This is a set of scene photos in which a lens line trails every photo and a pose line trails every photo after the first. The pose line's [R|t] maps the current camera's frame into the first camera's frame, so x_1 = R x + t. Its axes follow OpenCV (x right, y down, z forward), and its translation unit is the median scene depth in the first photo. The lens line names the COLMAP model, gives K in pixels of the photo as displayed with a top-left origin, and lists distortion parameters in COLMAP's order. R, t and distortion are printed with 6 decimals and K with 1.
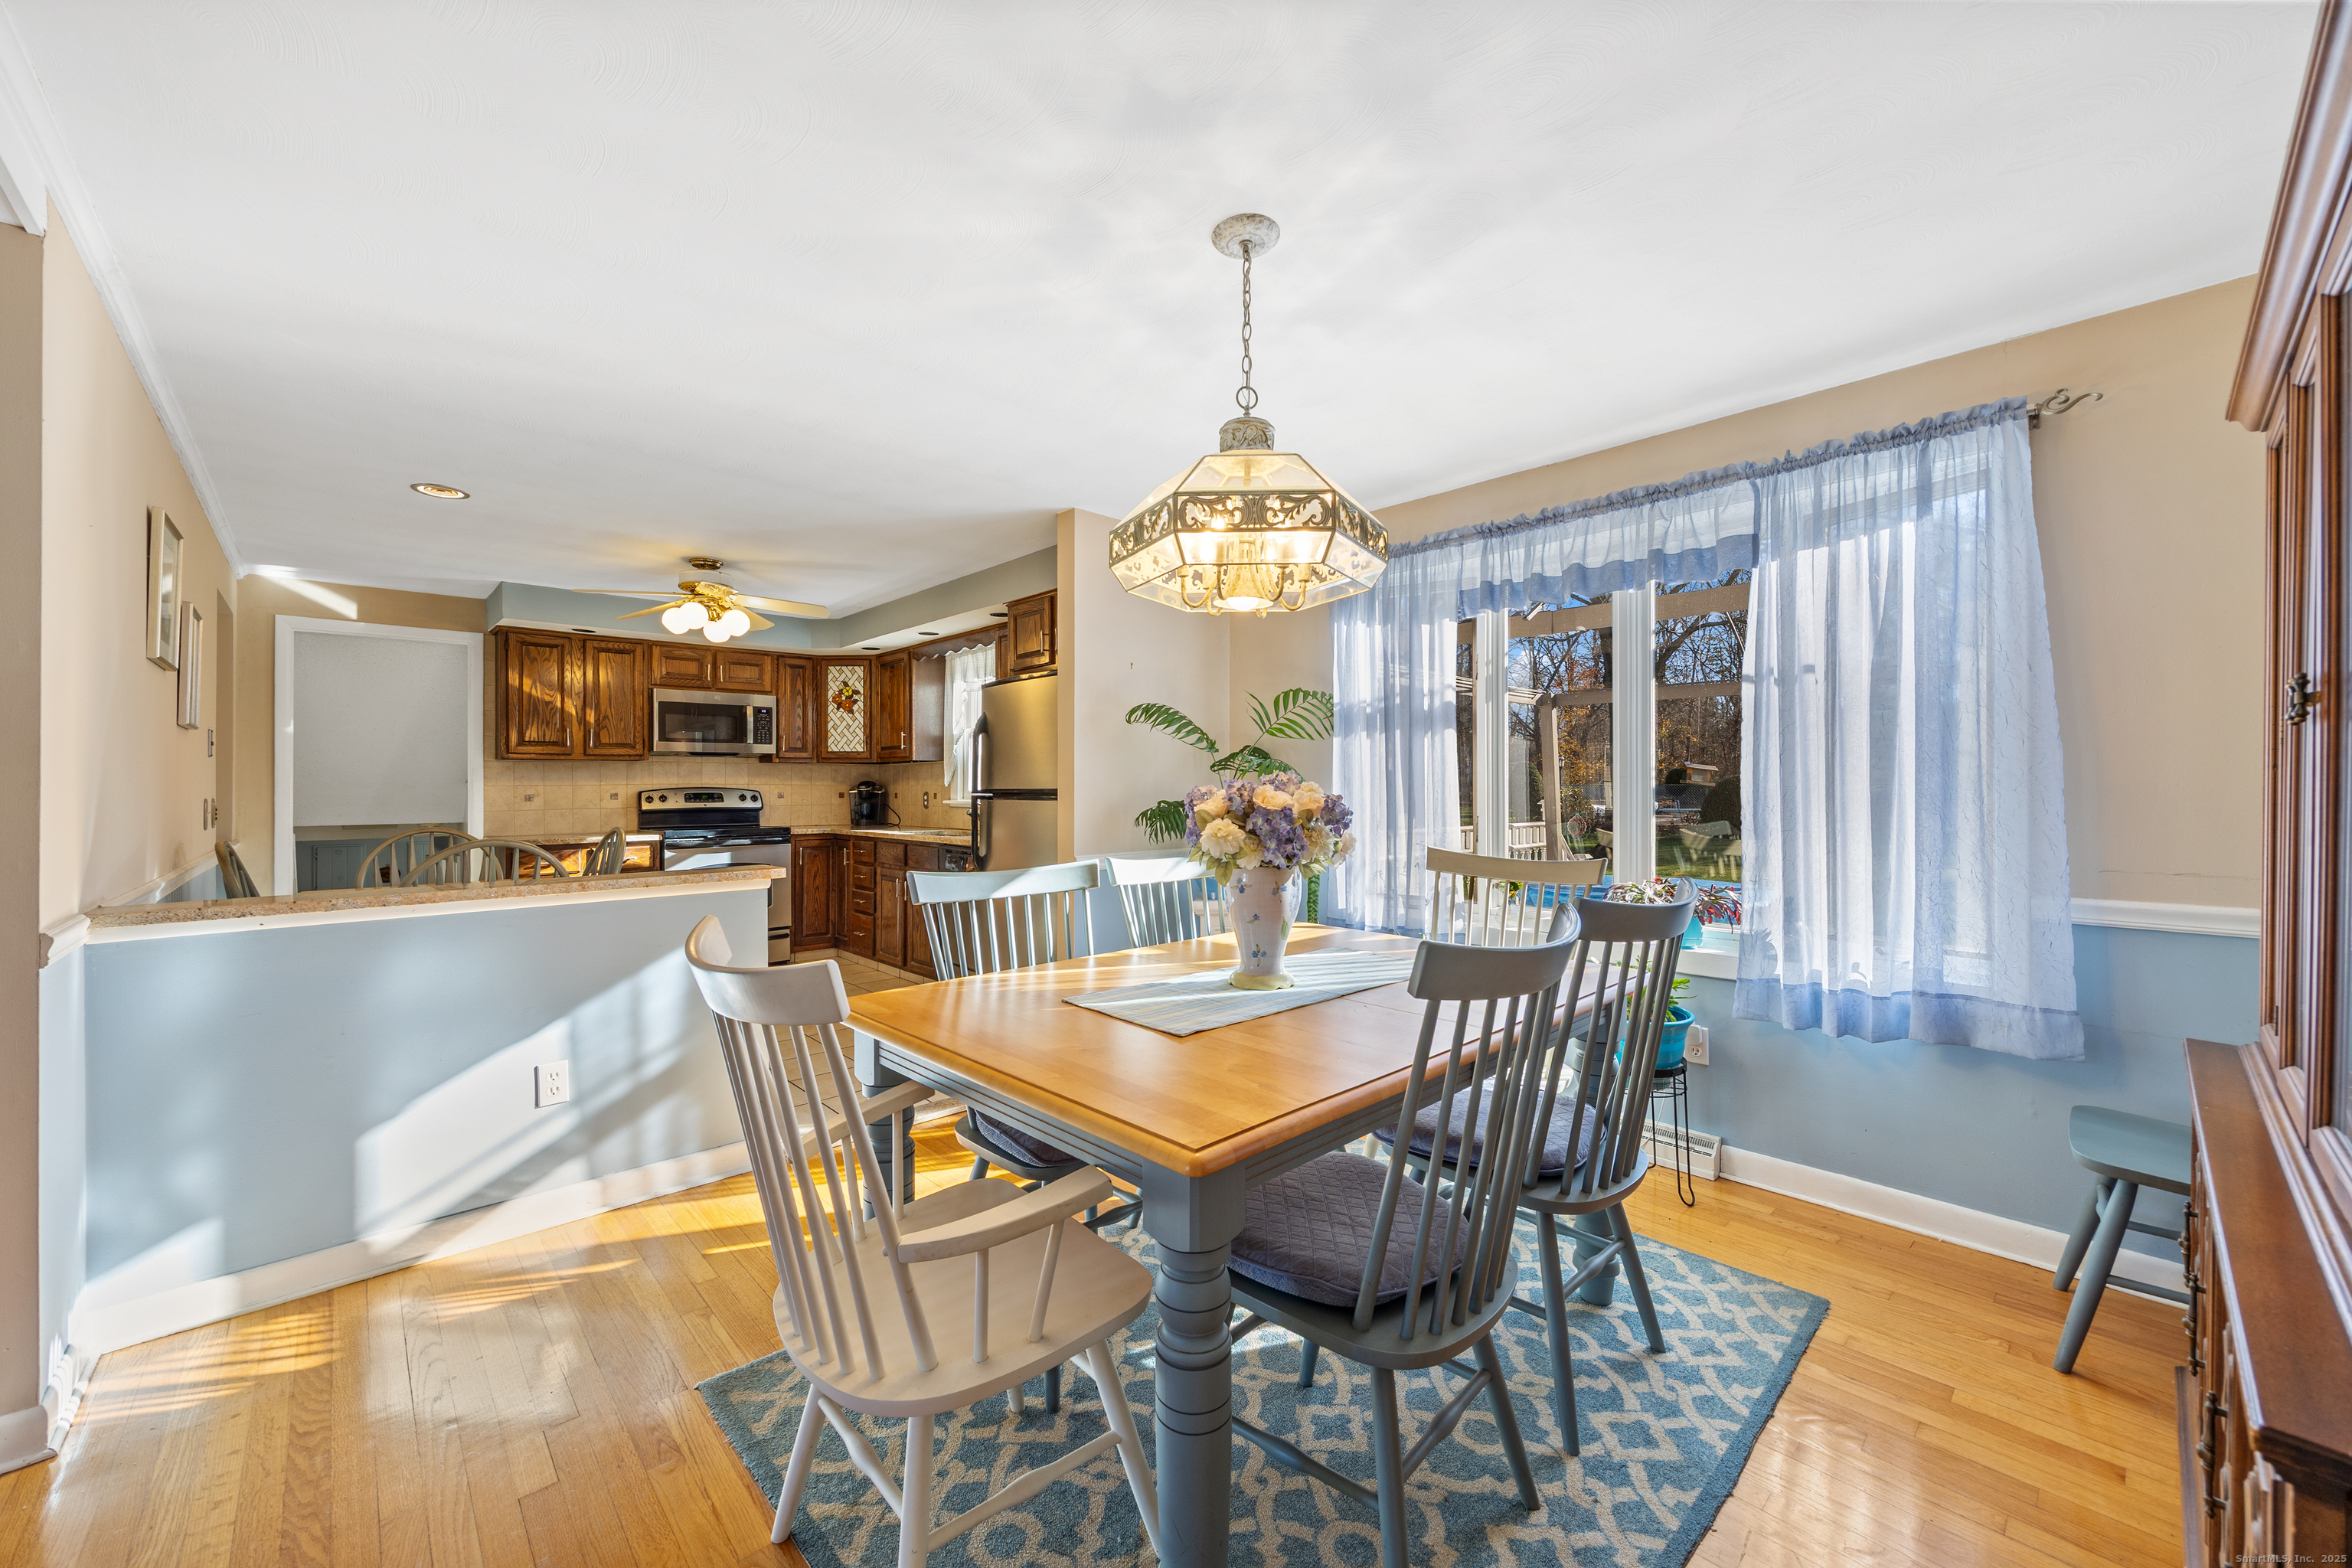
lens RADIAL K [[908.3, 0, 1168.3], [0, 908.3, 776.0], [0, 0, 1]] dist [-0.002012, -0.000062]
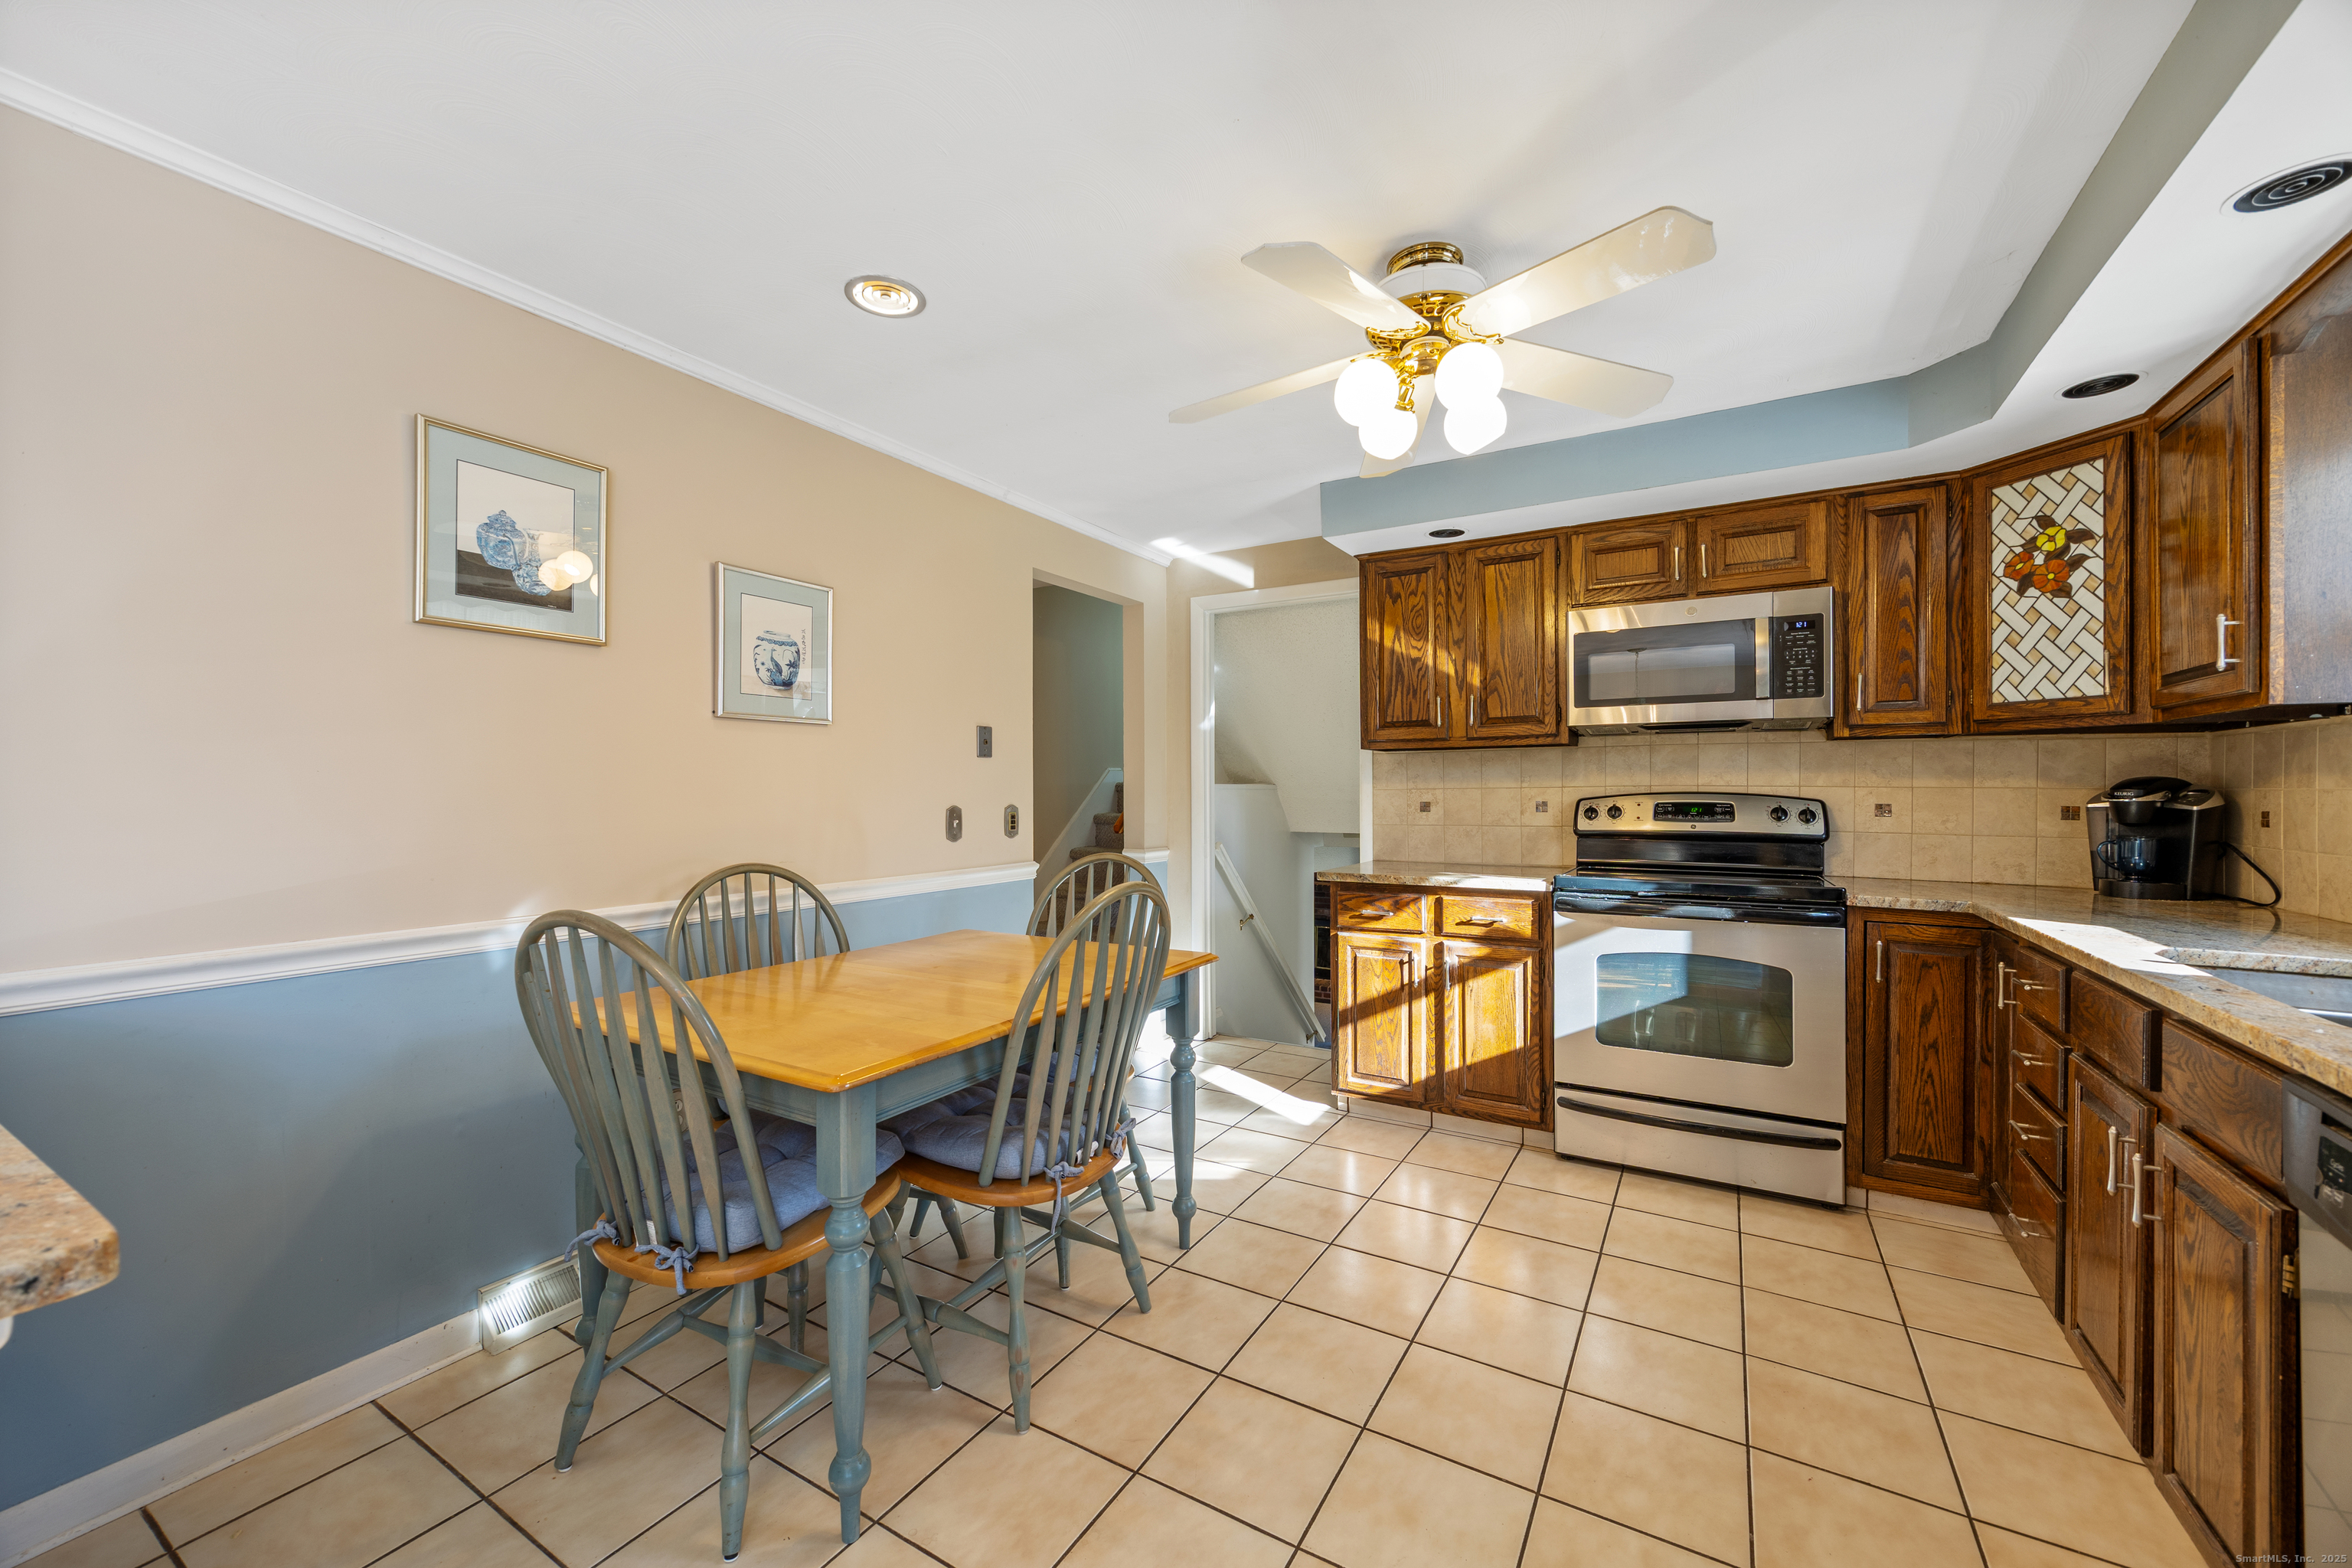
lens RADIAL K [[908.3, 0, 1172.5], [0, 908.3, 792.1], [0, 0, 1]] dist [-0.002012, -0.000062]
pose [[0.276873, 0.005397, -0.960891, -0.096743], [0.010490, 0.999908, 0.008639, 0.004809], [0.960849, -0.012472, 0.276790, 0.571033]]
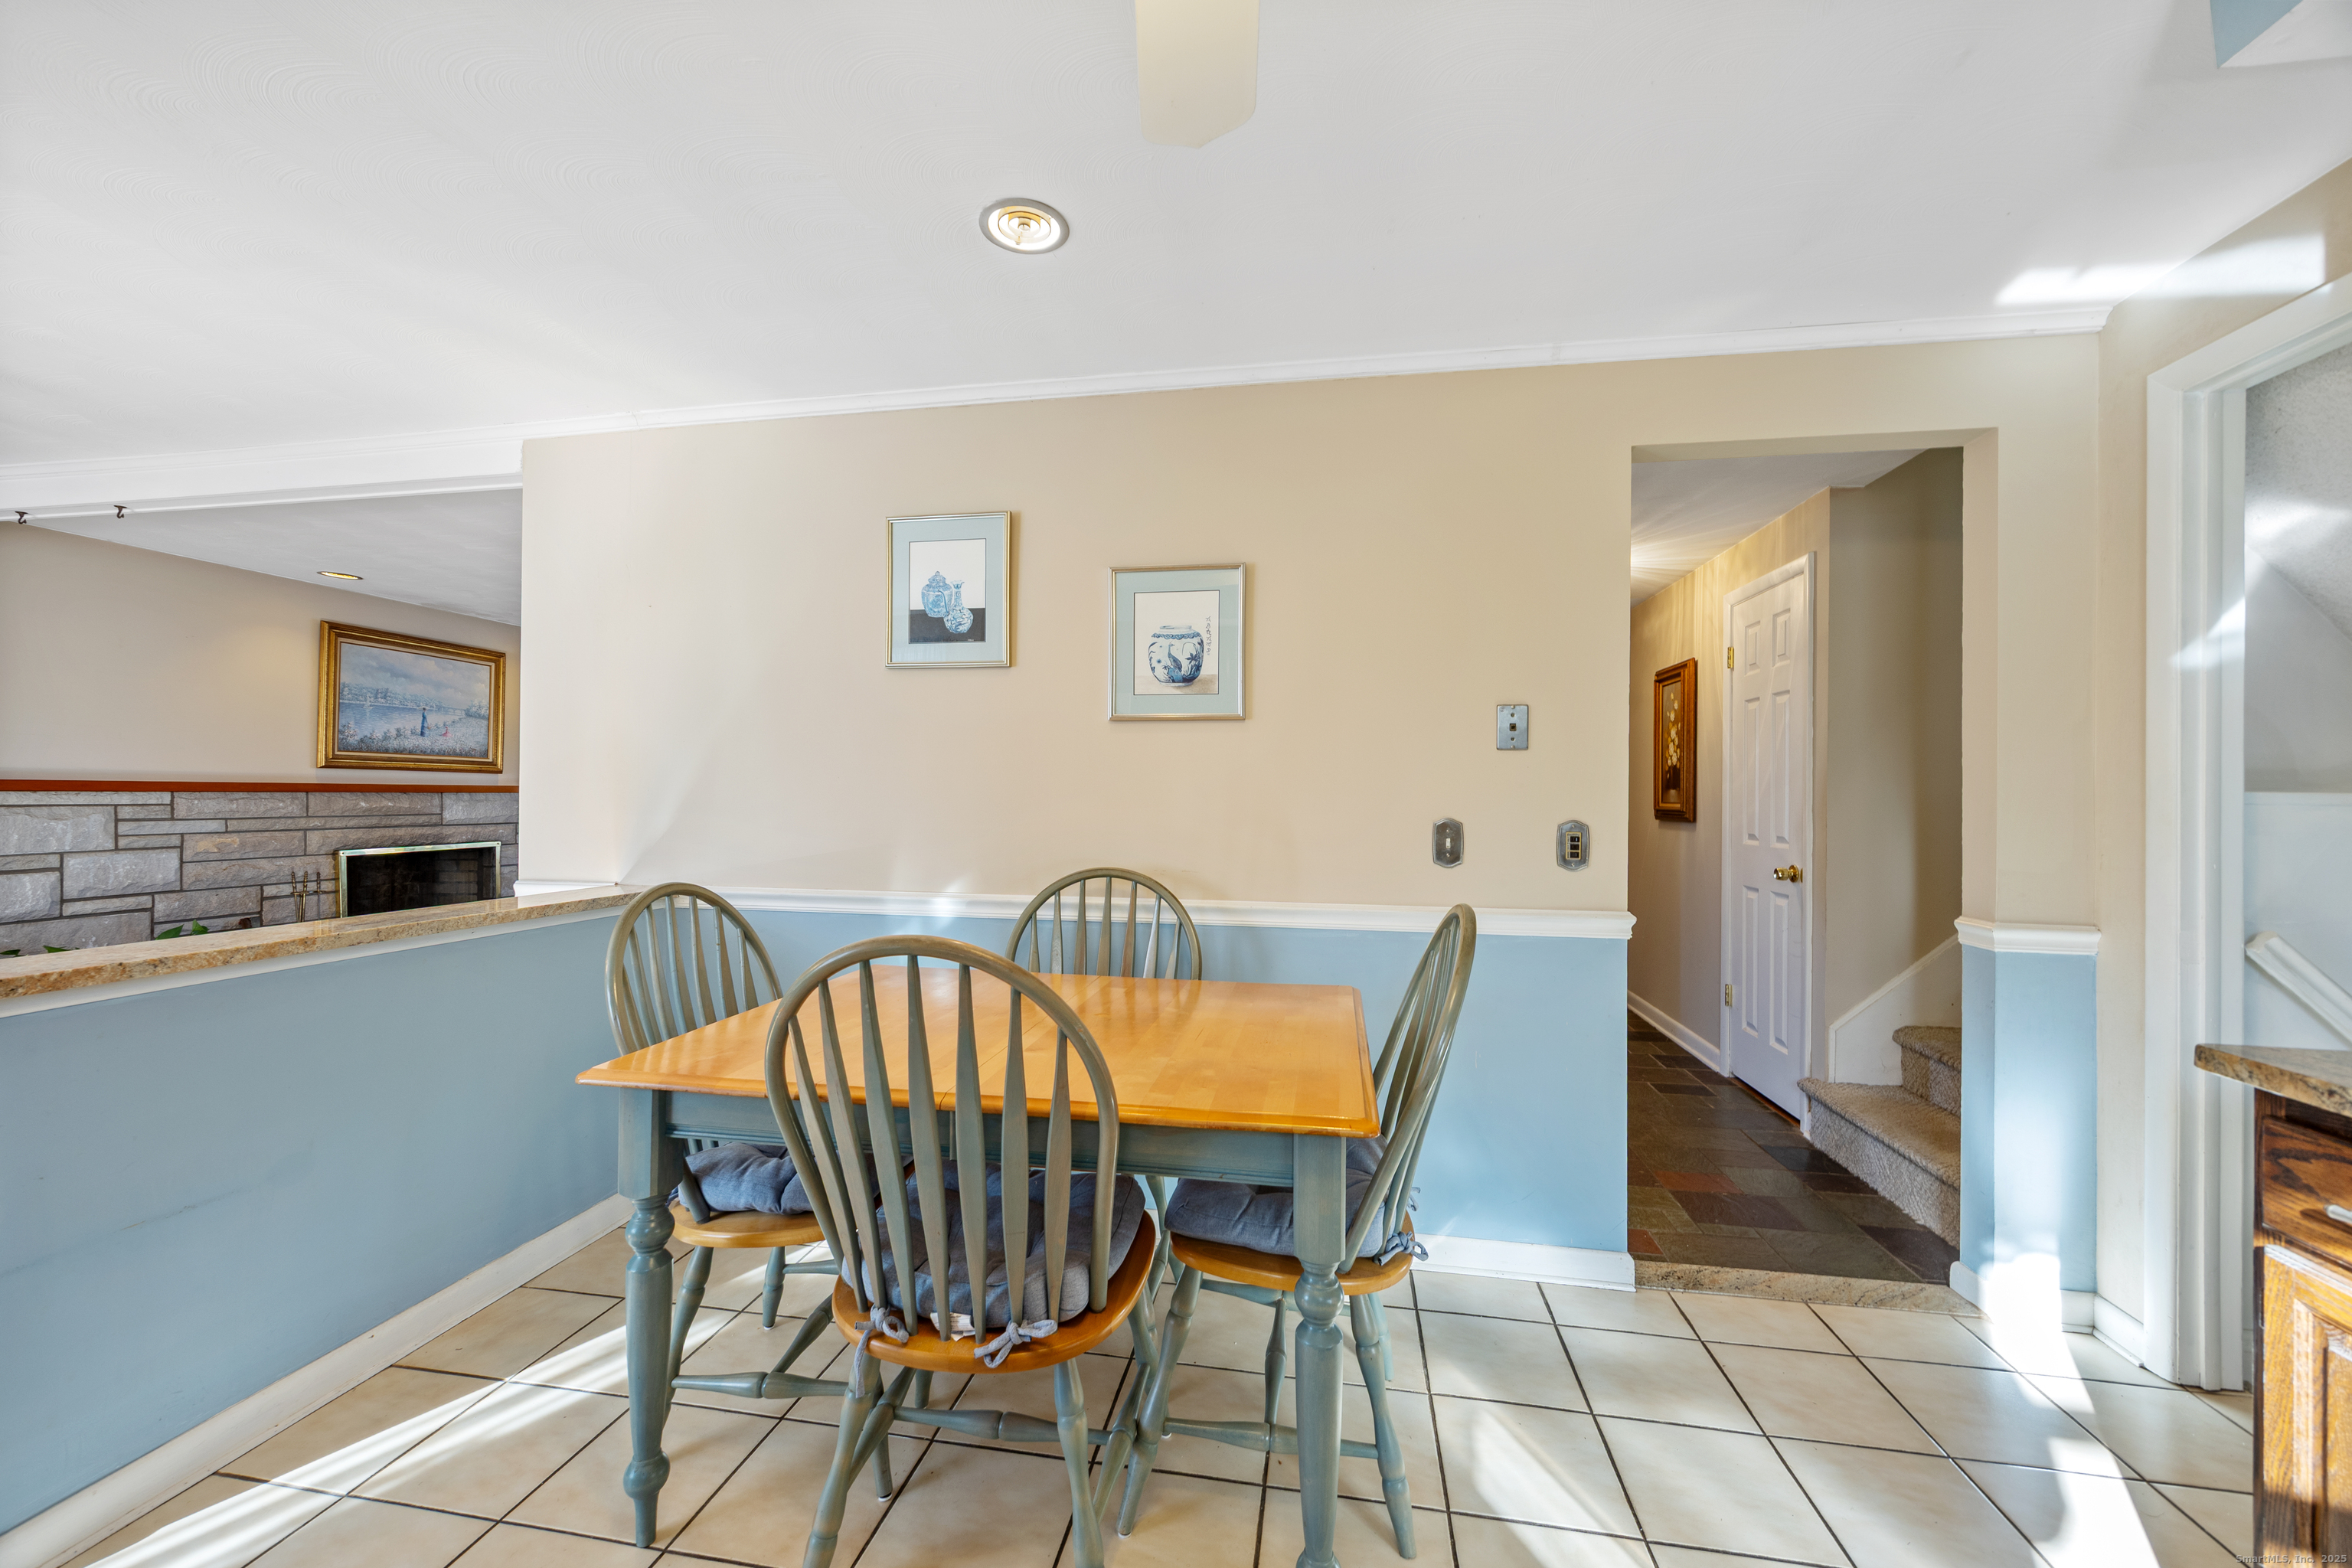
lens RADIAL K [[908.3, 0, 1176.2], [0, 908.3, 785.8], [0, 0, 1]] dist [-0.002012, -0.000062]
pose [[-0.794963, -0.007187, -0.606615, -0.310270], [-0.000234, 0.999933, -0.011540, 0.006653], [0.606658, -0.009032, -0.794912, 0.823703]]
